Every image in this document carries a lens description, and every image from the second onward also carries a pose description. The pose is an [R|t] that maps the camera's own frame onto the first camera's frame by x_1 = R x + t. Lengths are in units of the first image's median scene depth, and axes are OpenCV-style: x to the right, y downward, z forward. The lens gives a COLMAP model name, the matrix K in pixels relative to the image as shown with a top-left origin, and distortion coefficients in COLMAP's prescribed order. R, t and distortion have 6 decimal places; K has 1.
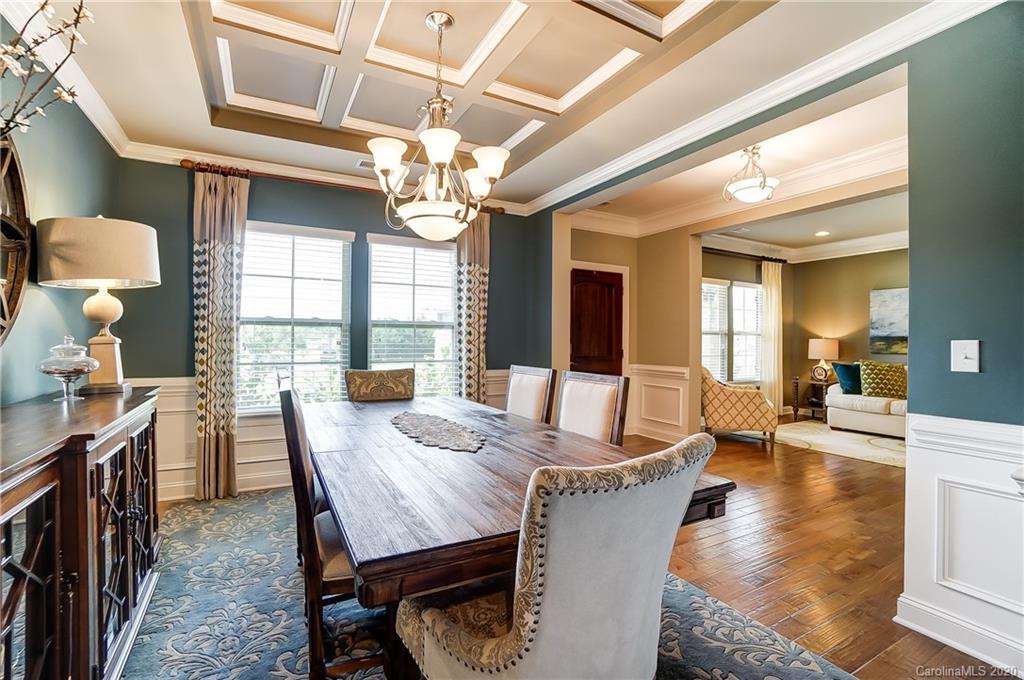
lens RADIAL K [[455.5, 0, 505.0], [0, 455.5, 341.0], [0, 0, 1]] dist [-0.063668, 0.024409]
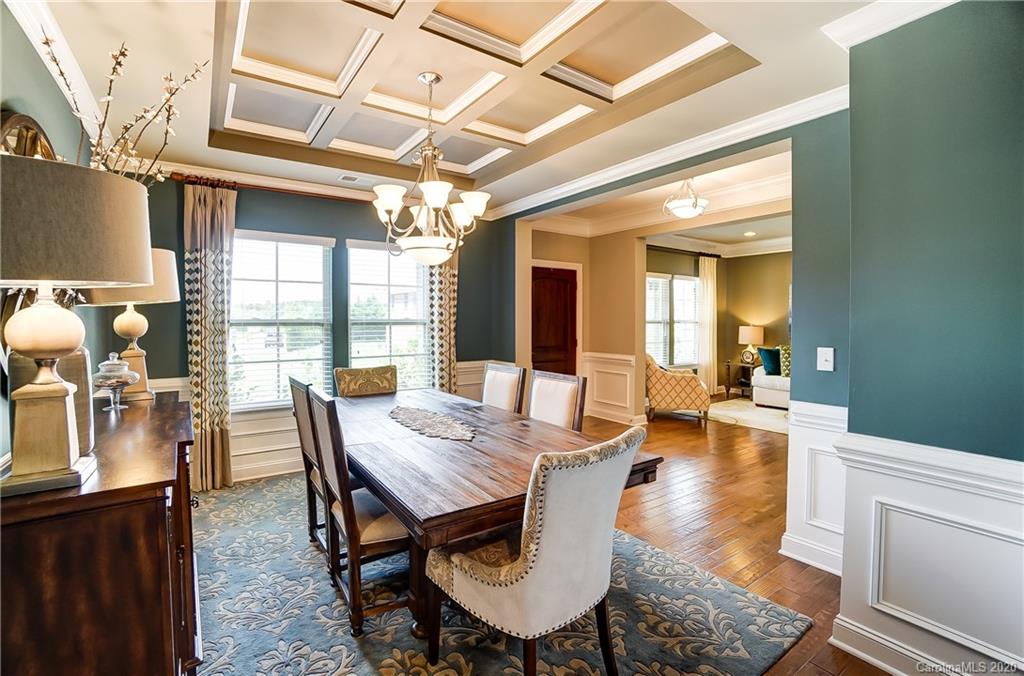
lens RADIAL K [[450.4, 0, 511.0], [0, 450.4, 332.9], [0, 0, 1]] dist [-0.061850, 0.023447]
pose [[0.993431, -0.009552, 0.114032, -0.047506], [0.007044, 0.999725, 0.022375, -0.044358], [-0.114215, -0.021425, 0.993225, -0.134755]]
